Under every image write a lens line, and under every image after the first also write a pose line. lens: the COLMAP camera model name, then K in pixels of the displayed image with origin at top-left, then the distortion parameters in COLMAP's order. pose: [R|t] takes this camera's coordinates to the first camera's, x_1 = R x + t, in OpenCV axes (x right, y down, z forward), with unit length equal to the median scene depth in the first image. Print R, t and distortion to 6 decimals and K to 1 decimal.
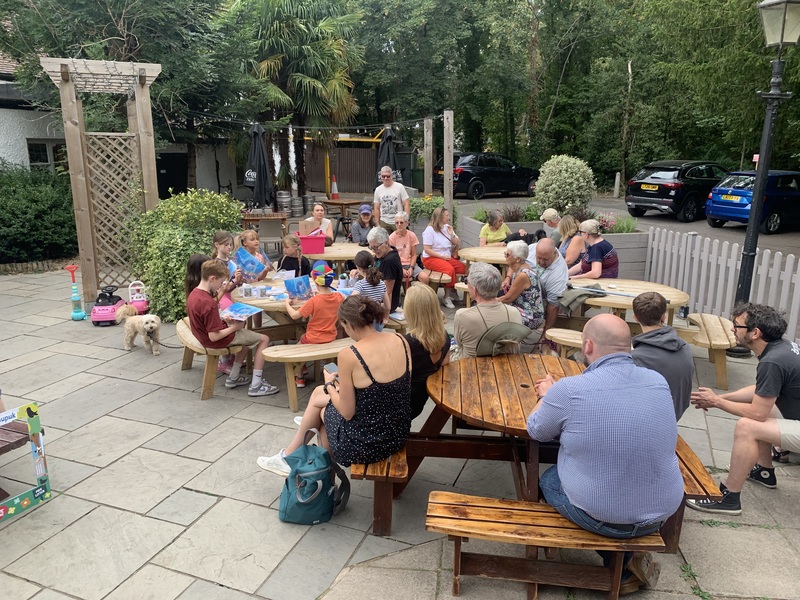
lens RADIAL K [[619.4, 0, 397.8], [0, 619.4, 315.5], [0, 0, 1]] dist [0.003760, -0.005381]
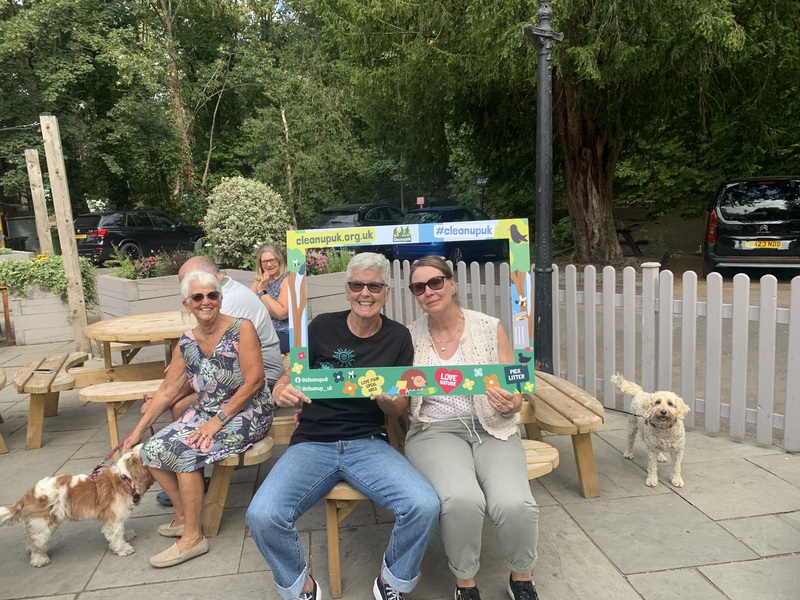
lens RADIAL K [[619.4, 0, 397.8], [0, 619.4, 315.5], [0, 0, 1]] dist [0.003760, -0.005381]
pose [[0.864963, -0.126624, 0.485598, 0.039391], [0.179058, 0.981824, -0.062925, -0.016069], [-0.468804, 0.141378, 0.871915, 0.206469]]
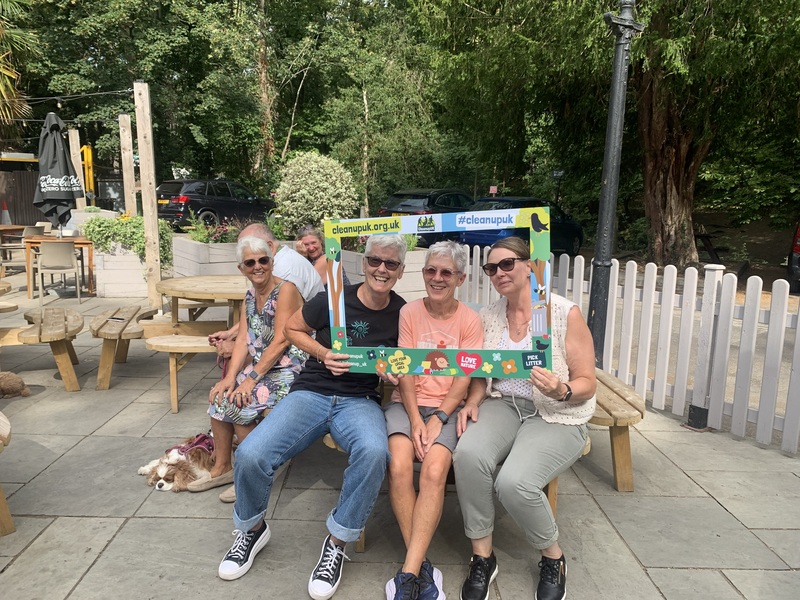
lens RADIAL K [[619.4, 0, 397.8], [0, 619.4, 315.5], [0, 0, 1]] dist [0.003760, -0.005381]
pose [[0.918605, -0.056870, 0.391064, 0.041406], [0.085469, 0.994760, -0.056106, -0.011230], [-0.385824, 0.084963, 0.918652, 0.199520]]
